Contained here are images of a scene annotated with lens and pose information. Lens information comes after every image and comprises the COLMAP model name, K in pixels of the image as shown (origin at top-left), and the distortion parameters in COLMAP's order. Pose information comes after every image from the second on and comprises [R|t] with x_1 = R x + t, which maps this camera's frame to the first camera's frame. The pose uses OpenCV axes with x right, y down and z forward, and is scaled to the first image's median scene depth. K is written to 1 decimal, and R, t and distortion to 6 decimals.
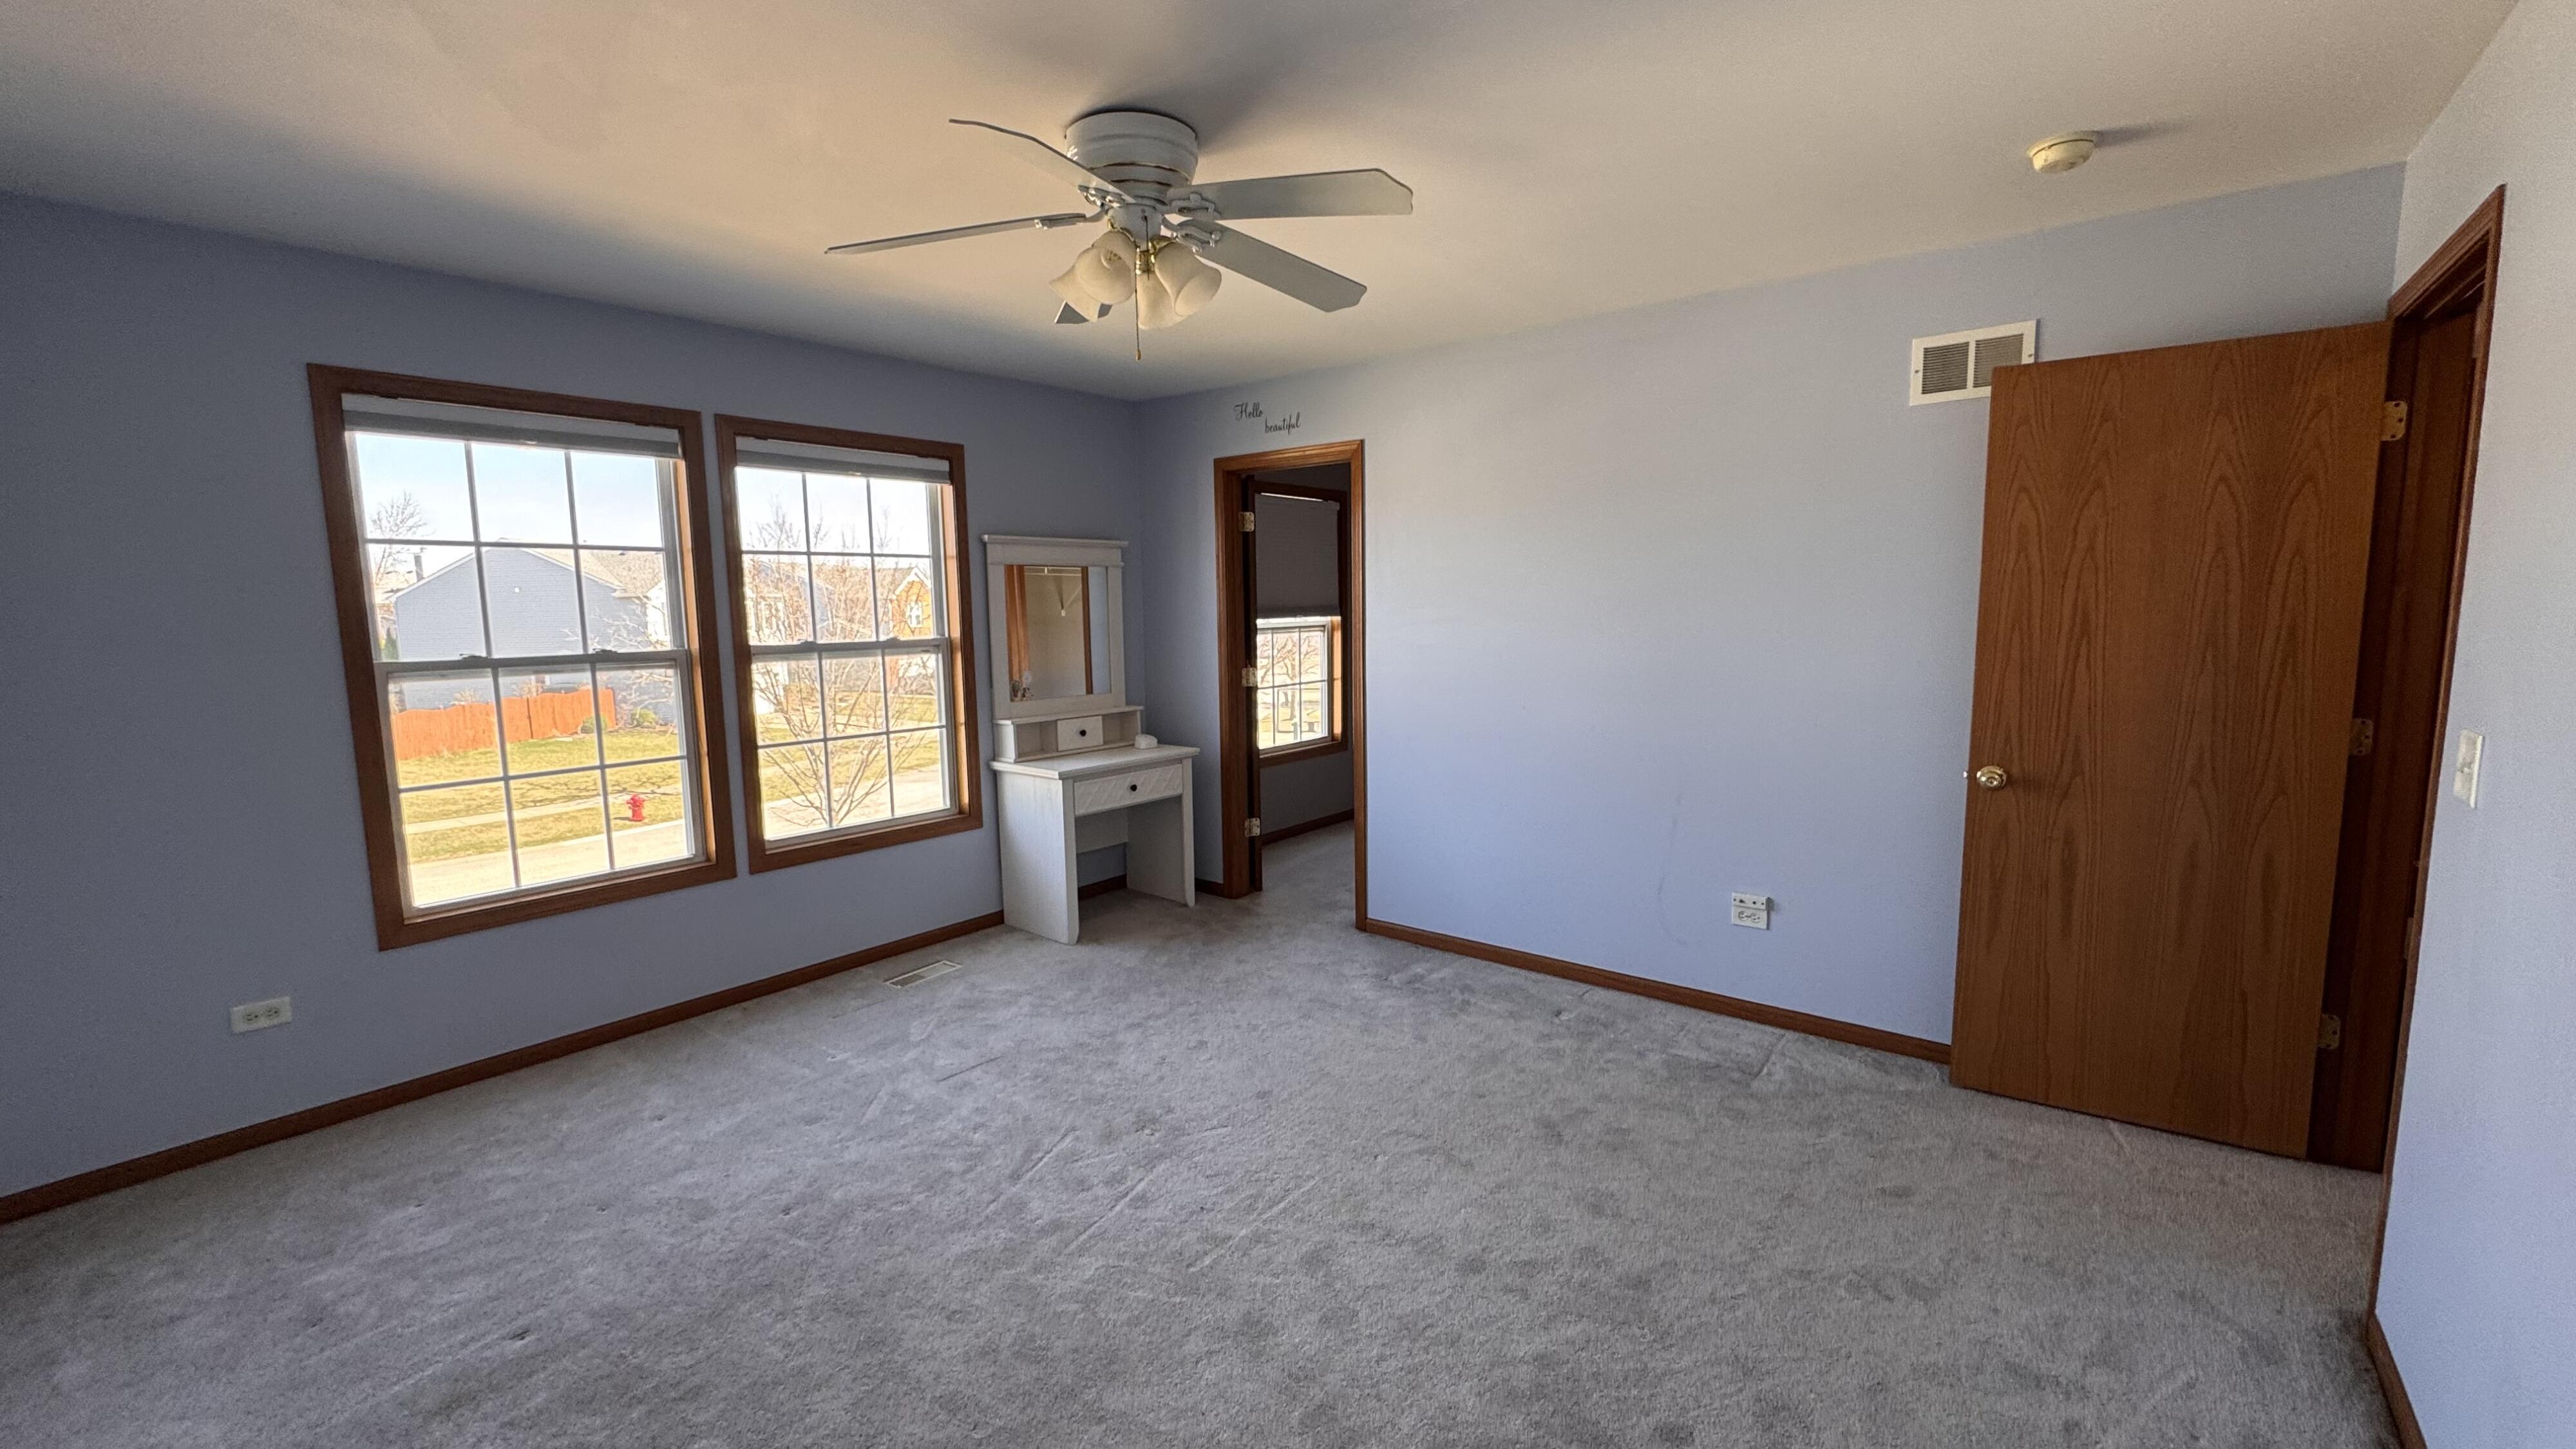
lens RADIAL K [[1013.4, 0, 1282.5], [0, 1013.4, 730.7], [0, 0, 1]] dist [-0.000838, 0.000017]
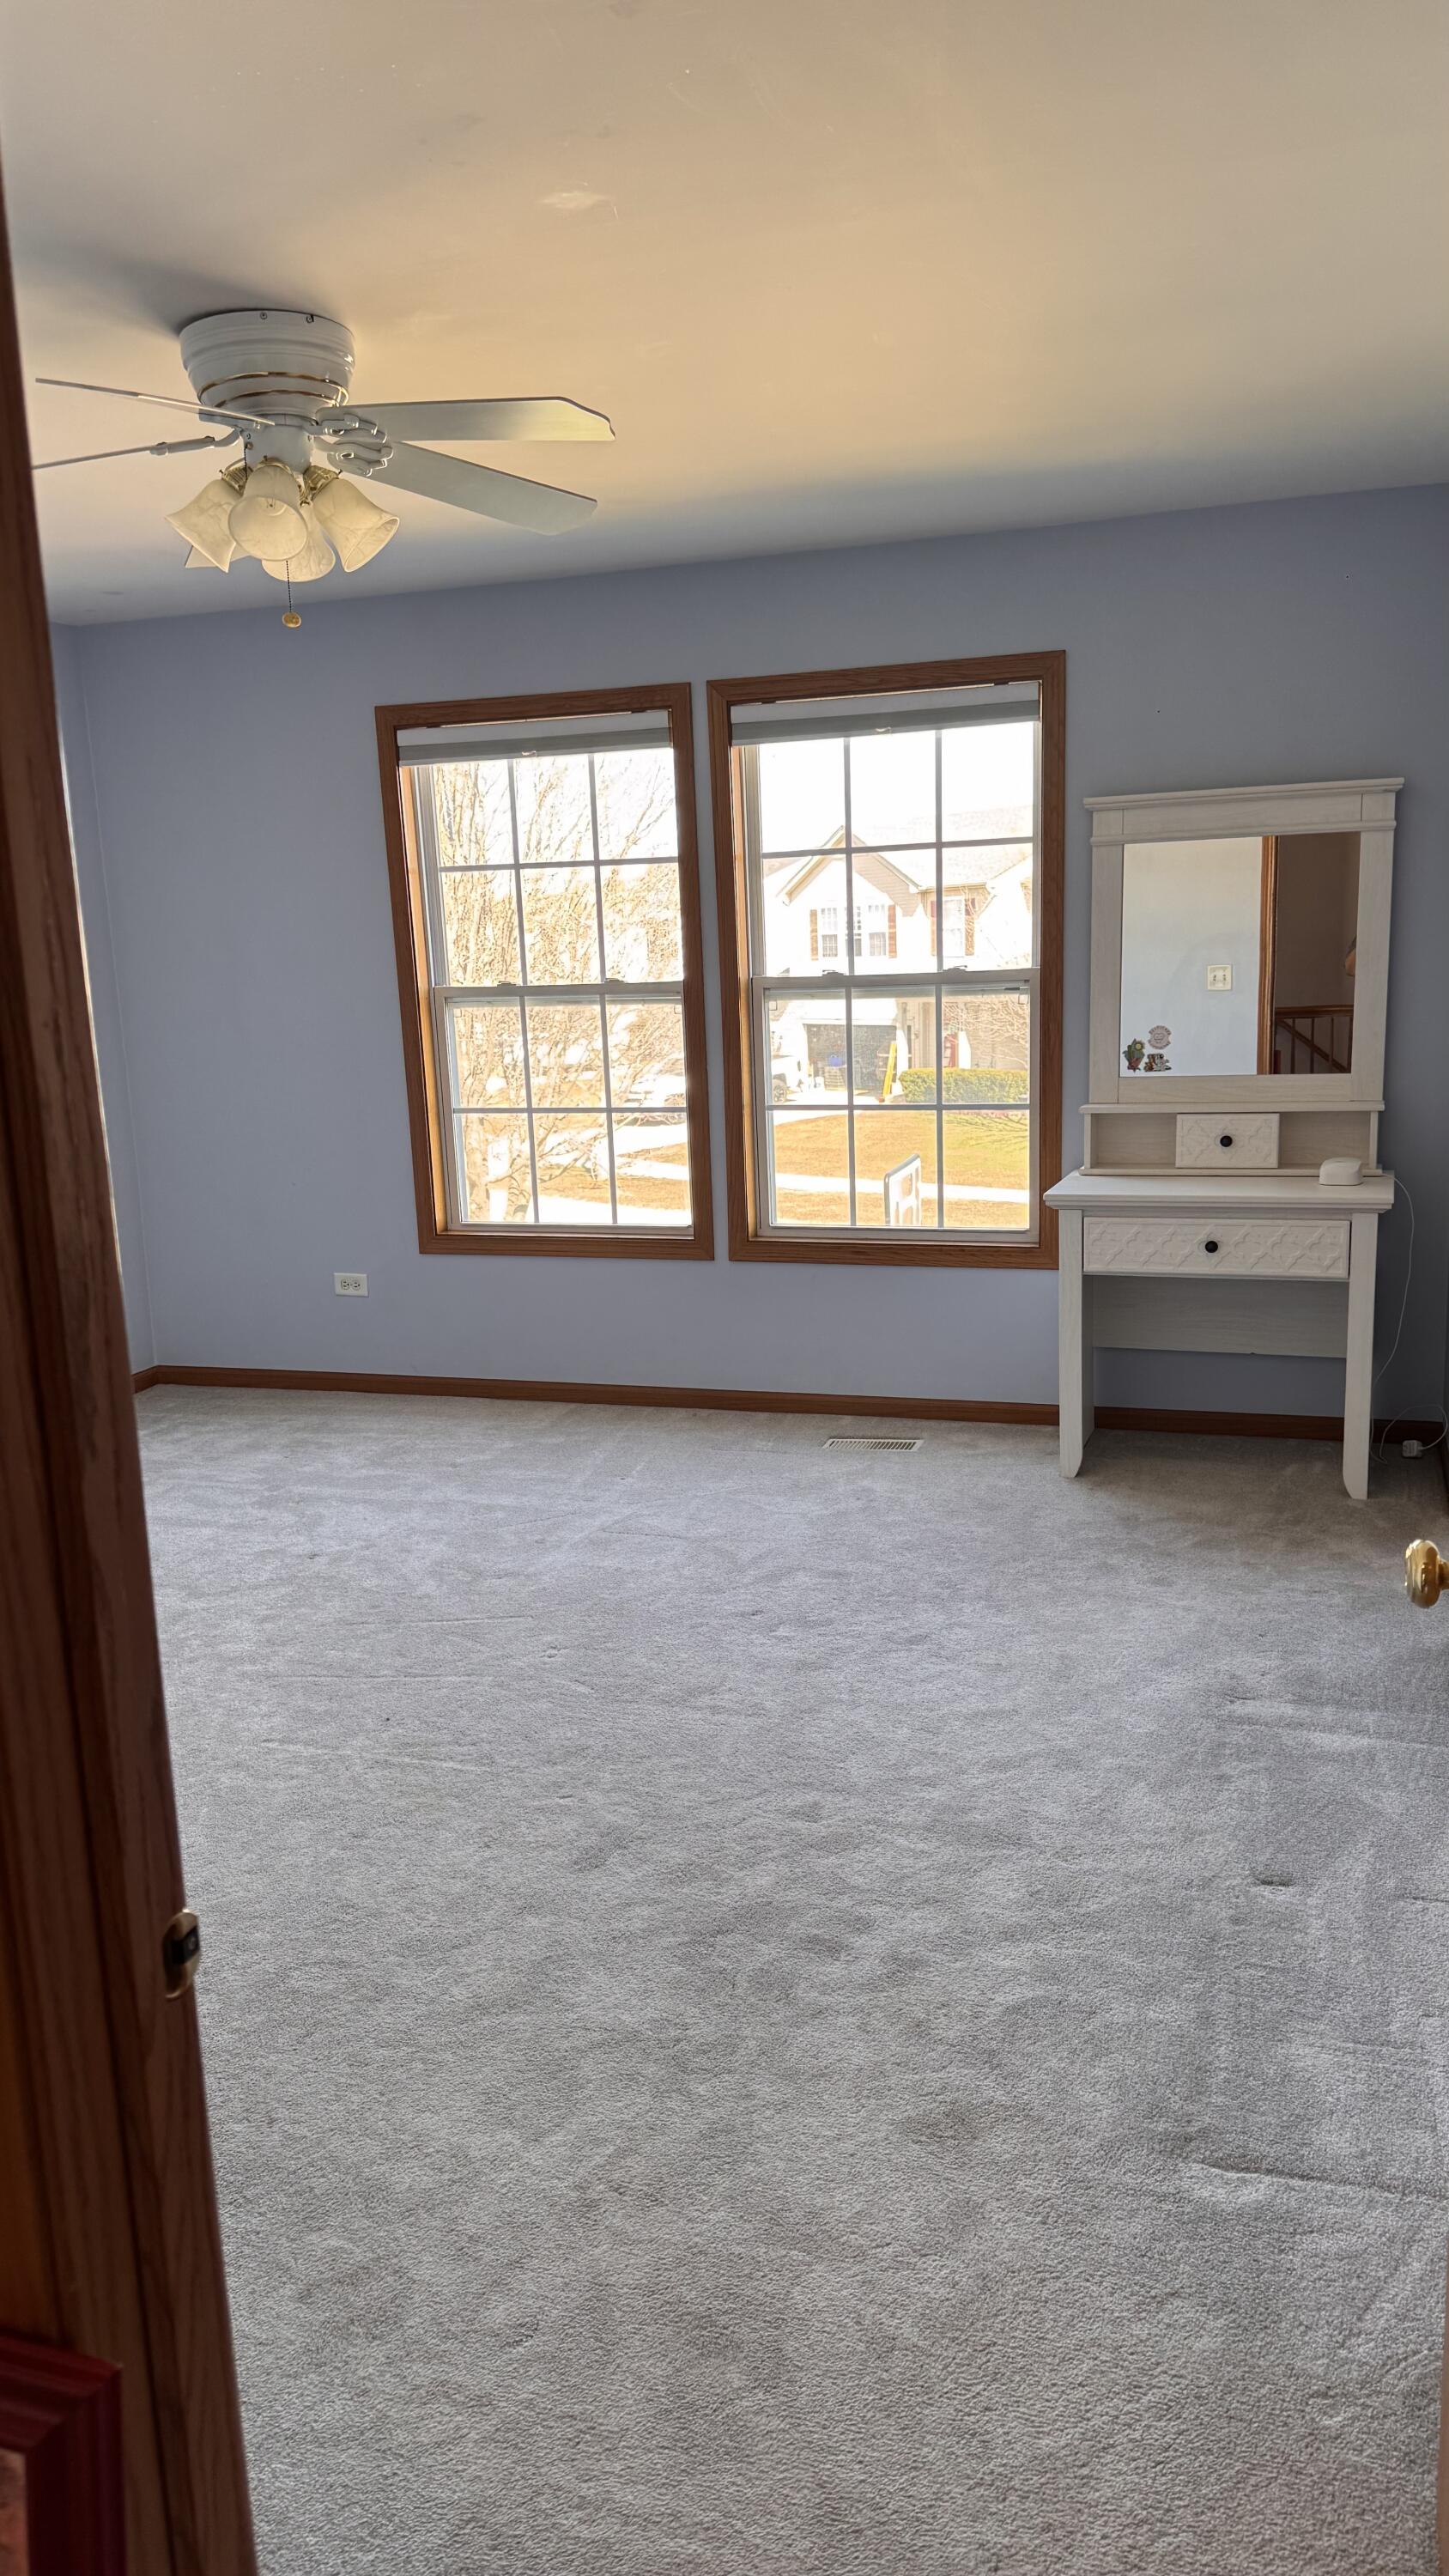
lens RADIAL K [[1783.0, 0, 710.5], [0, 1783.0, 1301.8], [0, 0, 1]] dist [0.209473, -0.441810]
pose [[0.369028, 0.194323, -0.908877, 0.846490], [-0.084214, 0.980867, 0.175521, -0.083937], [0.925595, 0.011768, 0.378332, 0.464942]]
